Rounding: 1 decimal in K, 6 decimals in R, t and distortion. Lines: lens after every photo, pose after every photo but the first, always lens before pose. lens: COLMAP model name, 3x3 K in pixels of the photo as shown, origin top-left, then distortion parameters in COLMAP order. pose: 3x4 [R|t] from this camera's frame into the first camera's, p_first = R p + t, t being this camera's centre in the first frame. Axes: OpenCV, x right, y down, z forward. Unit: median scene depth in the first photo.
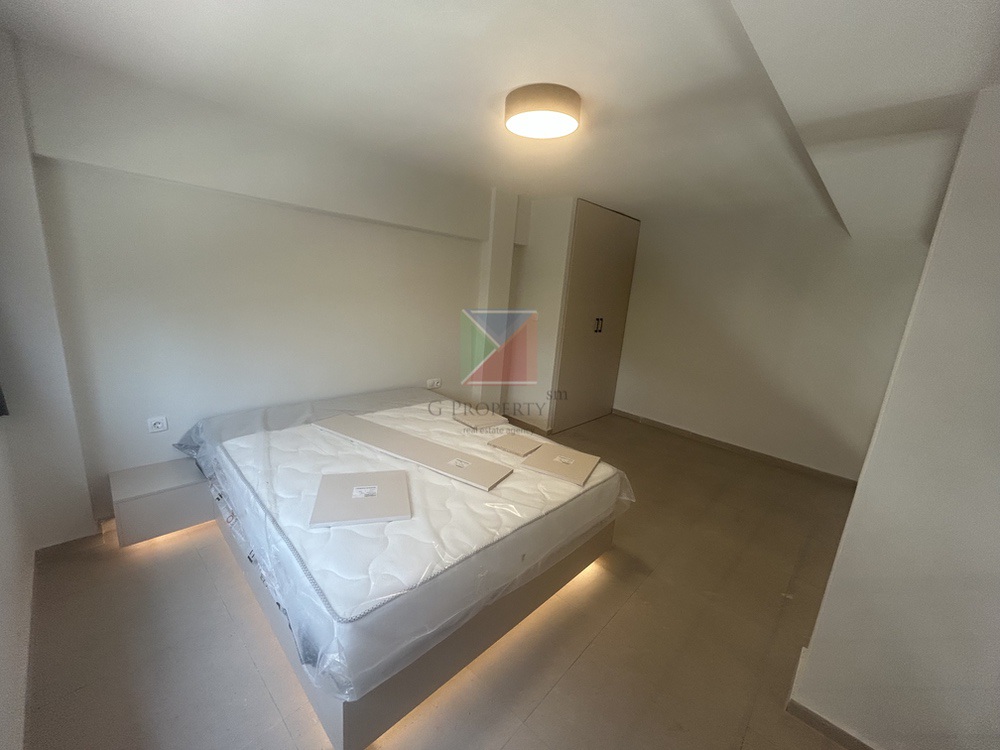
lens RADIAL K [[399.5, 0, 497.9], [0, 399.5, 374.2], [0, 0, 1]] dist [-0.000858, 0.000067]
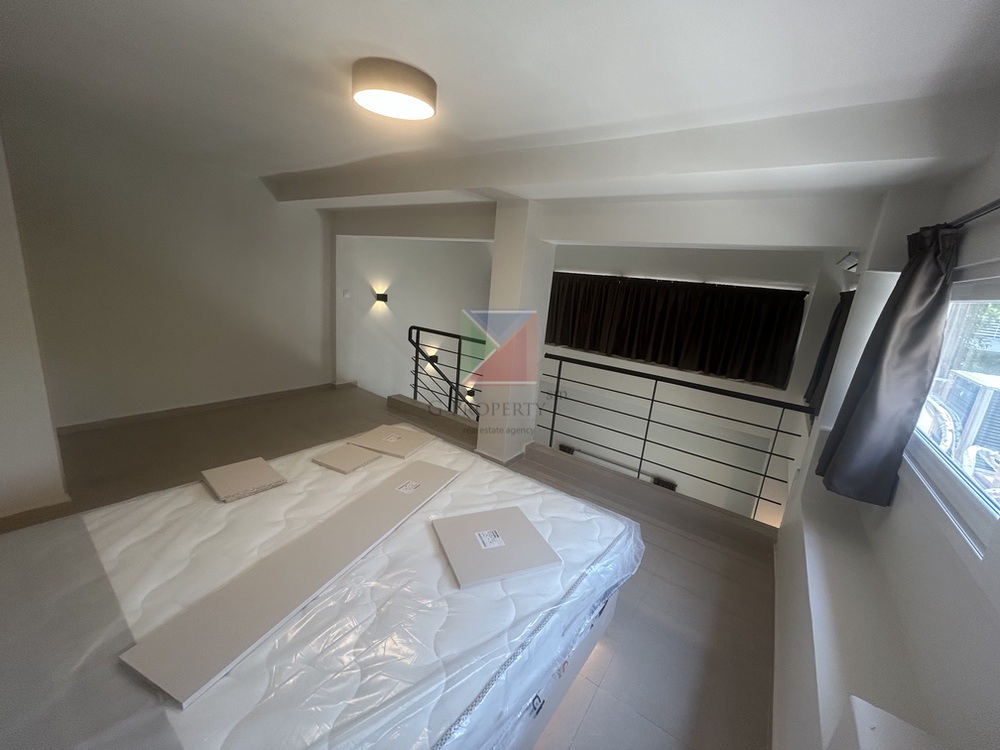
lens RADIAL K [[399.5, 0, 497.9], [0, 399.5, 374.2], [0, 0, 1]] dist [-0.000858, 0.000067]
pose [[-0.126262, -0.319640, 0.939089, -0.832702], [0.119208, 0.934916, 0.334247, -0.275453], [-0.984808, 0.154149, -0.079941, 0.781564]]
